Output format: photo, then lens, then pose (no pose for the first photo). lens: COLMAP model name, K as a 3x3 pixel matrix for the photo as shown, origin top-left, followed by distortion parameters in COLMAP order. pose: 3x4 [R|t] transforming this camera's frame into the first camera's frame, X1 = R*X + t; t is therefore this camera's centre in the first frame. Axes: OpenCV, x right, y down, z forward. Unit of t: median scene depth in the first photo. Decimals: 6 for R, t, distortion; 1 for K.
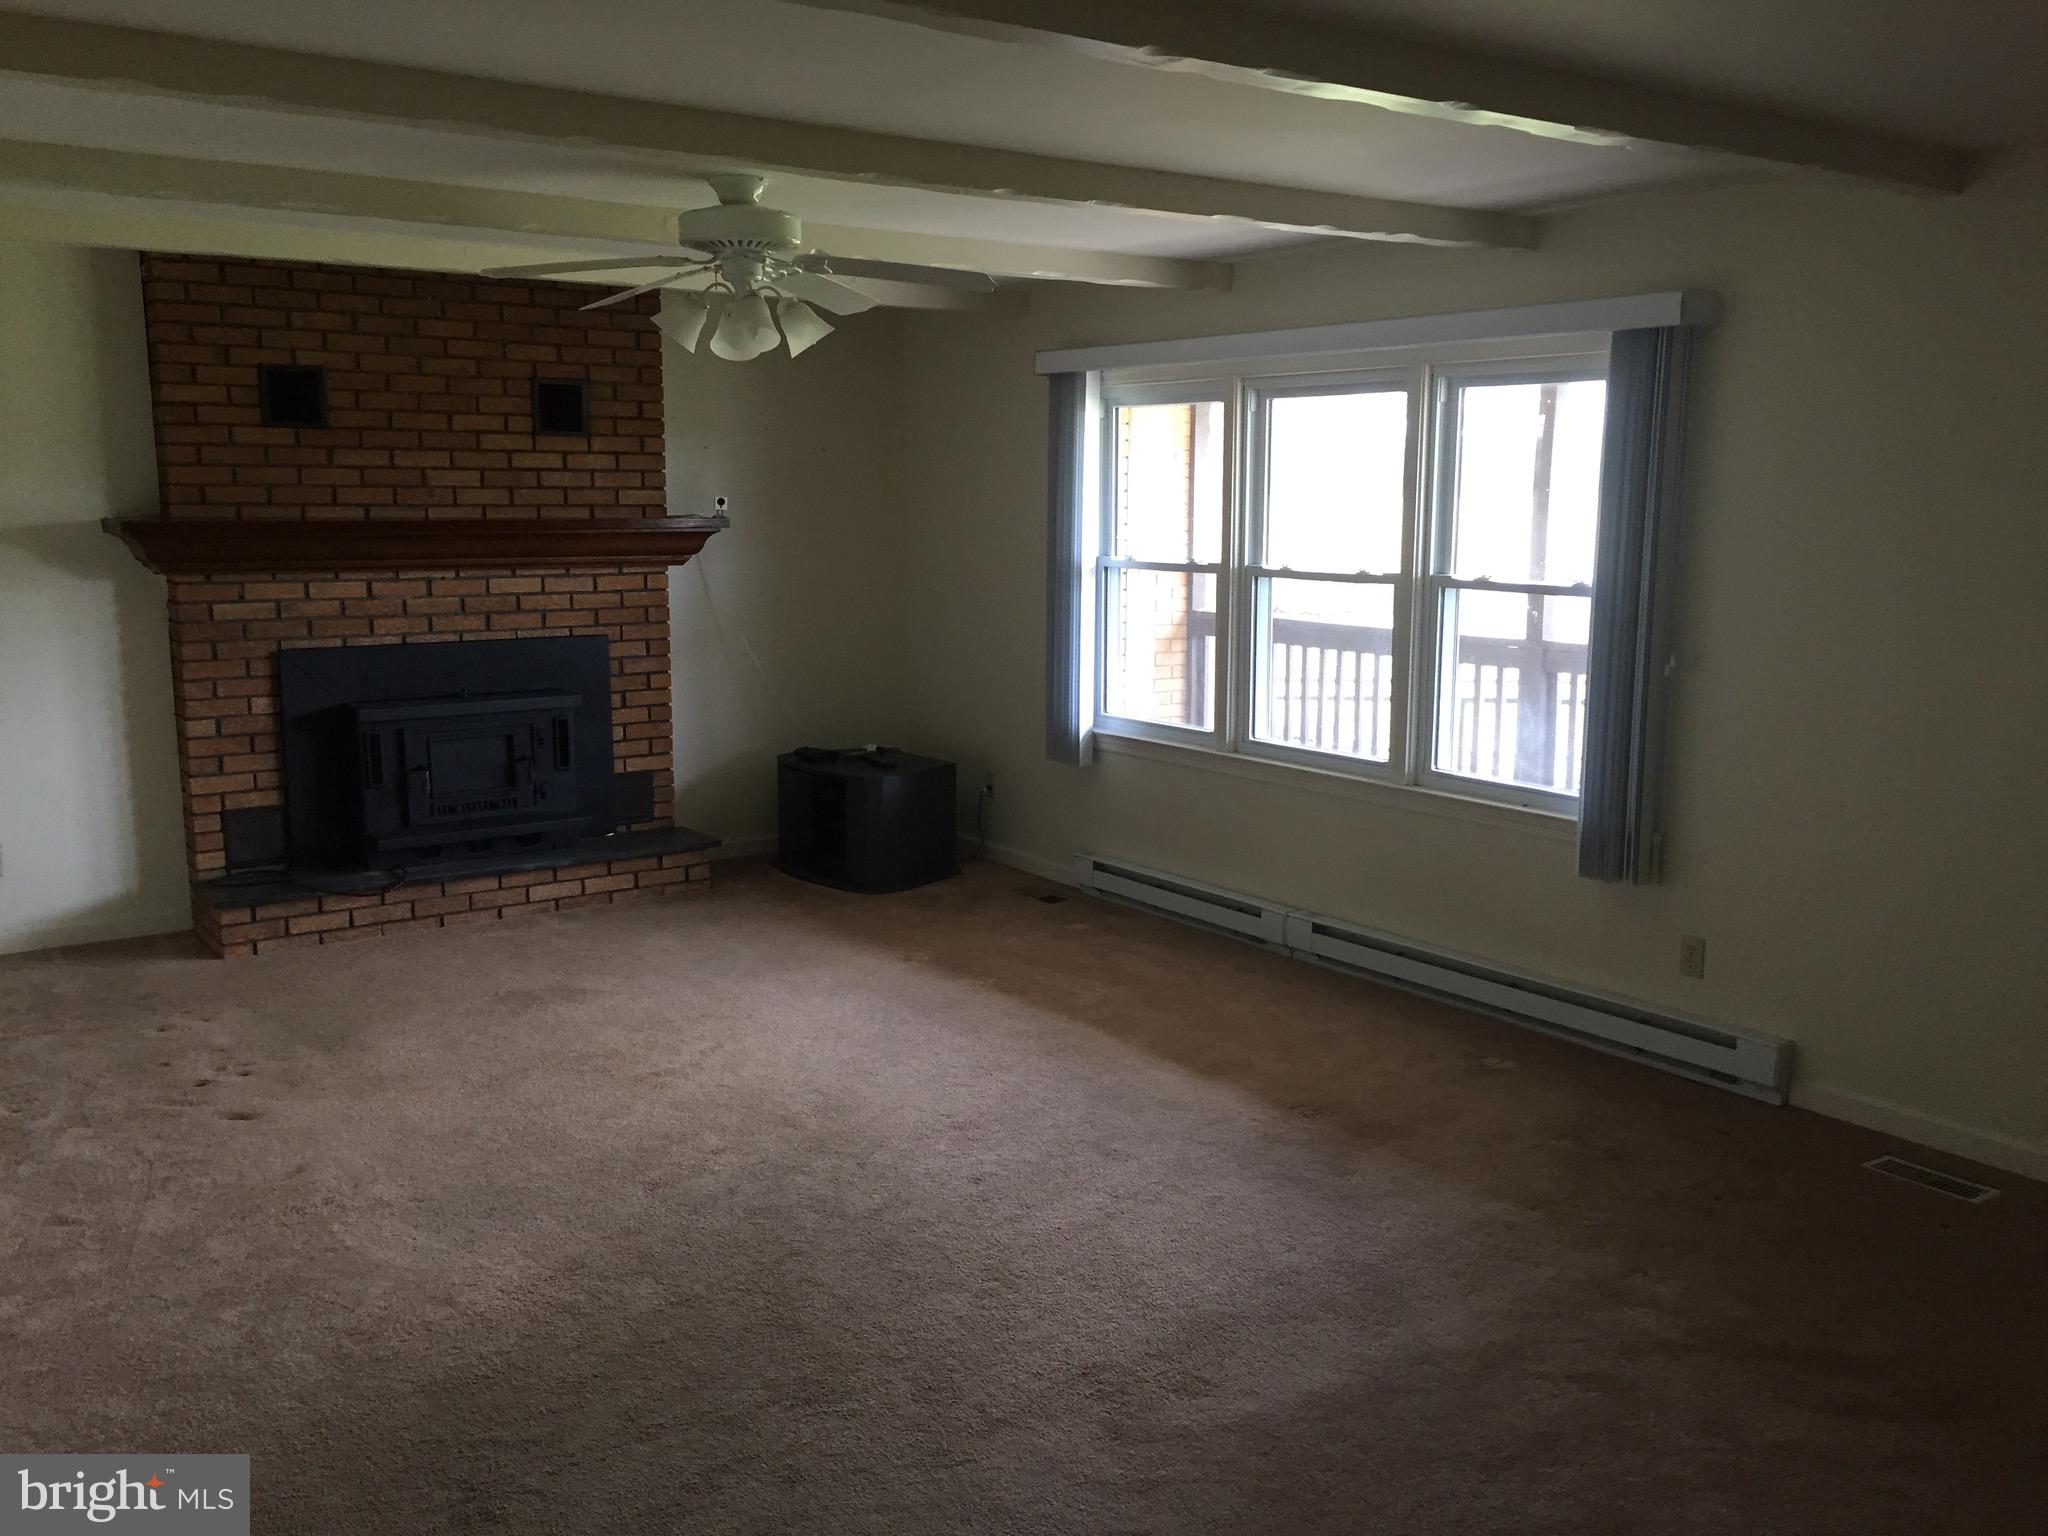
lens RADIAL K [[1776.3, 0, 1024.0], [0, 1776.3, 768.0], [0, 0, 1]] dist [0.050092, 0.003332]
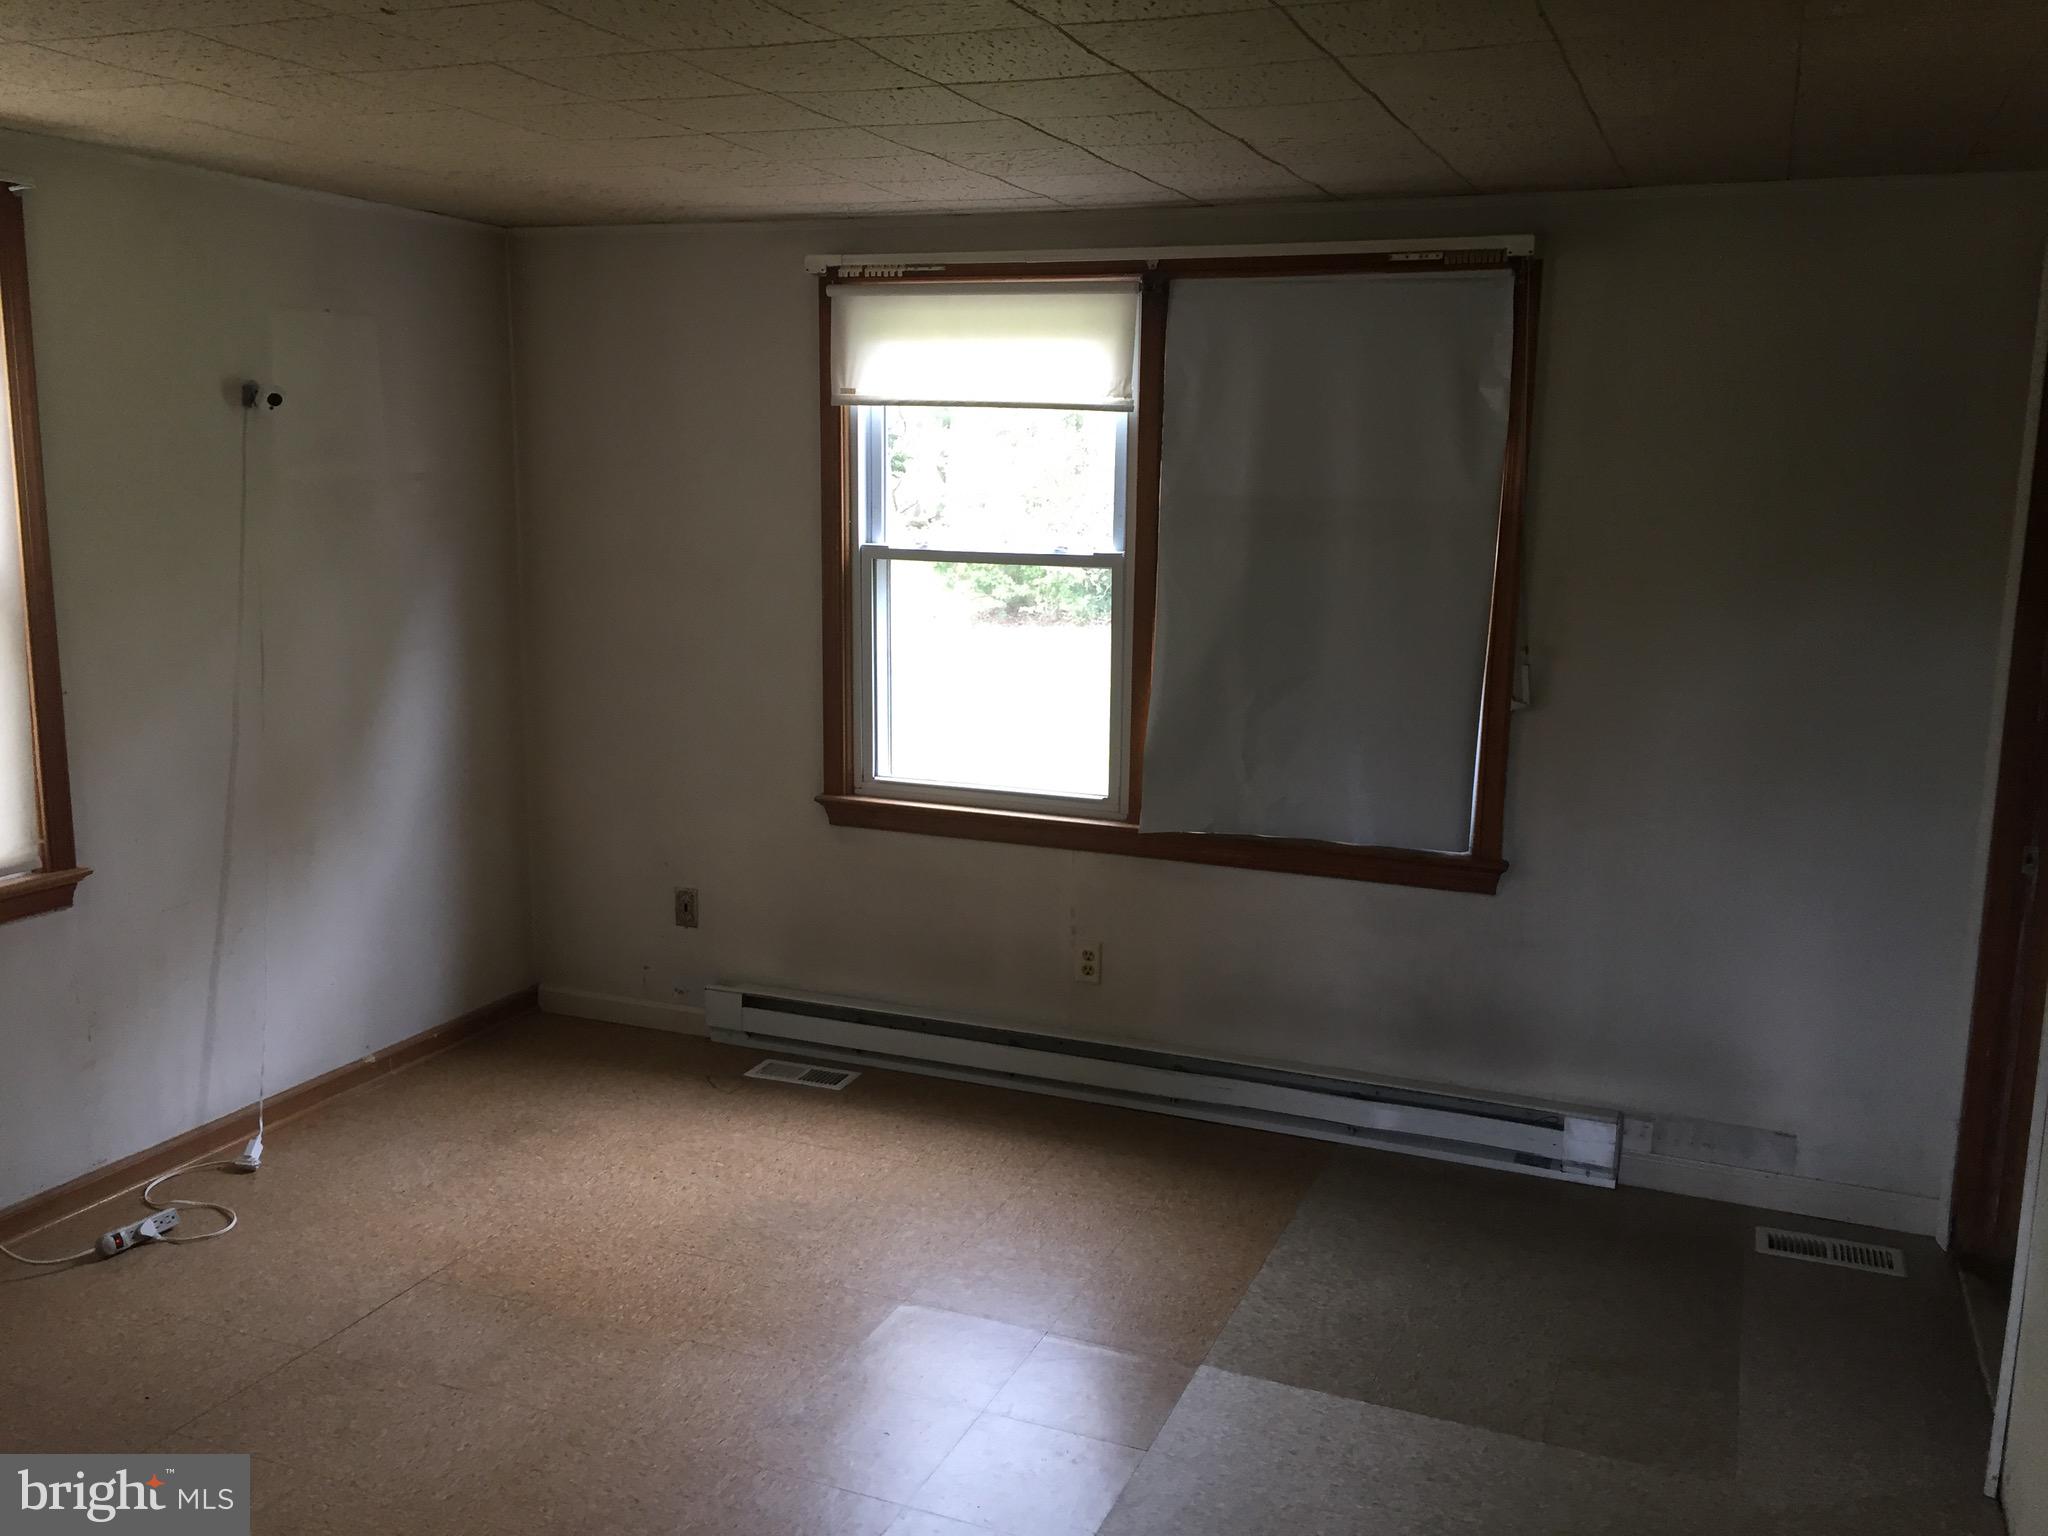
lens RADIAL K [[1885.0, 0, 1024.0], [0, 1885.0, 768.0], [0, 0, 1]] dist [0.064538, 0.001892]
pose [[0.846901, -0.071214, 0.526961, -0.233792], [0.059861, 0.997460, 0.038593, -0.051765], [-0.528371, -0.001140, 0.849013, 0.346524]]
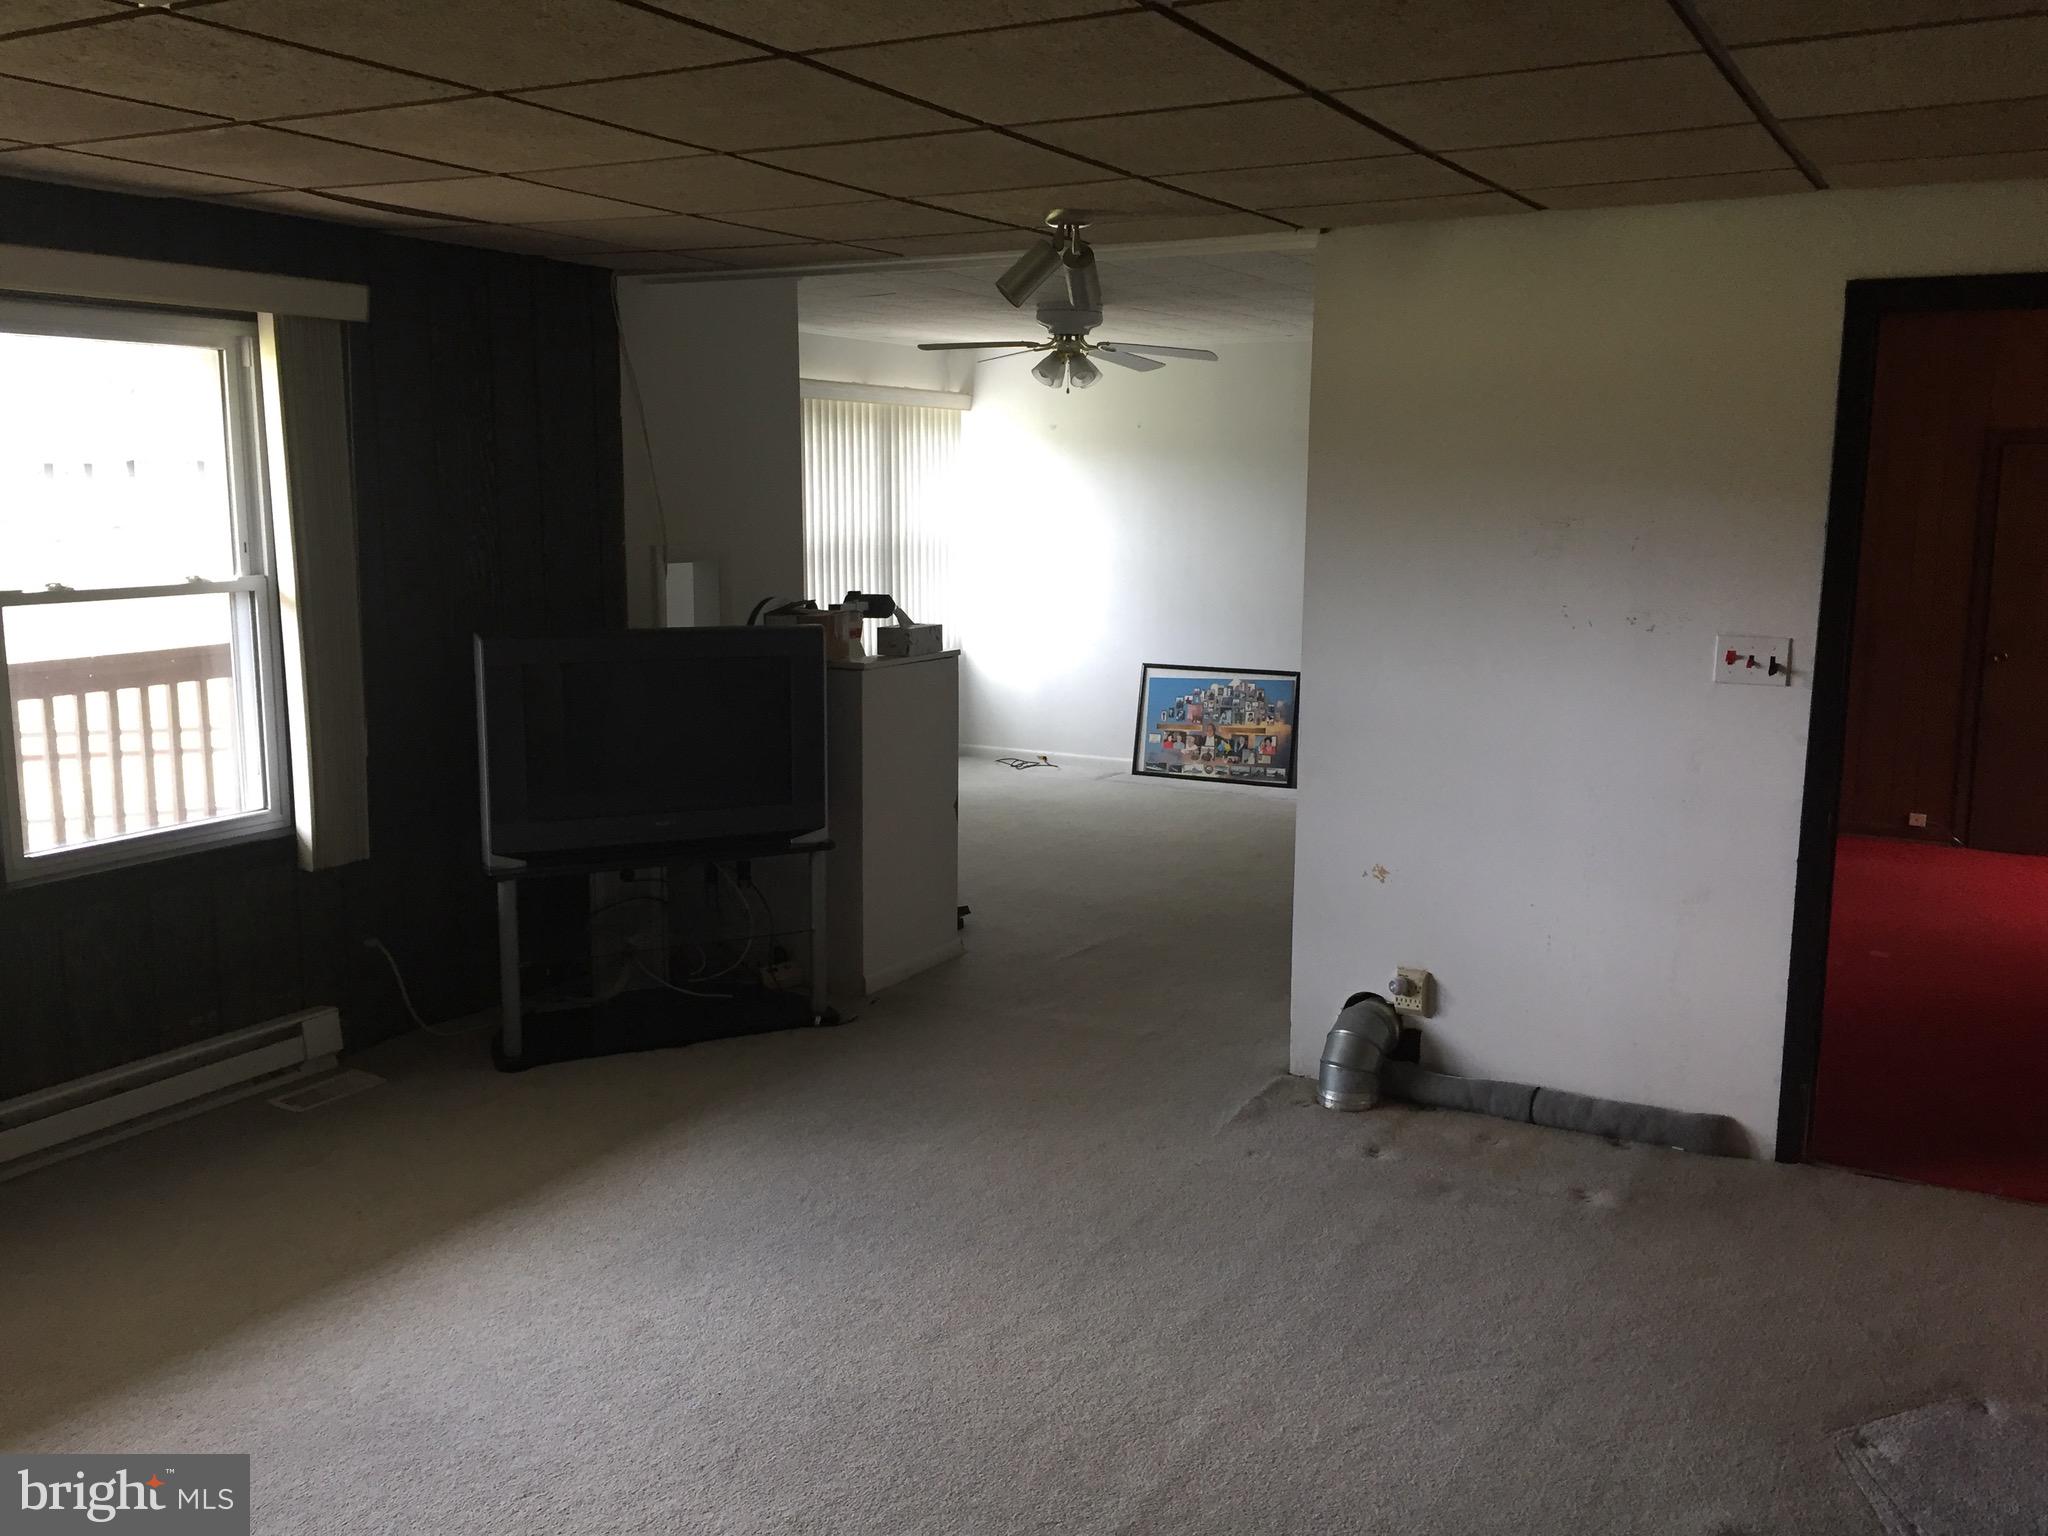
lens RADIAL K [[1776.3, 0, 1024.0], [0, 1776.3, 768.0], [0, 0, 1]] dist [0.050092, 0.003332]
pose [[-0.423181, -0.138817, 0.895348, -0.629159], [0.145718, 0.964902, 0.218474, -0.141423], [-0.894250, 0.222923, -0.388100, 0.971458]]
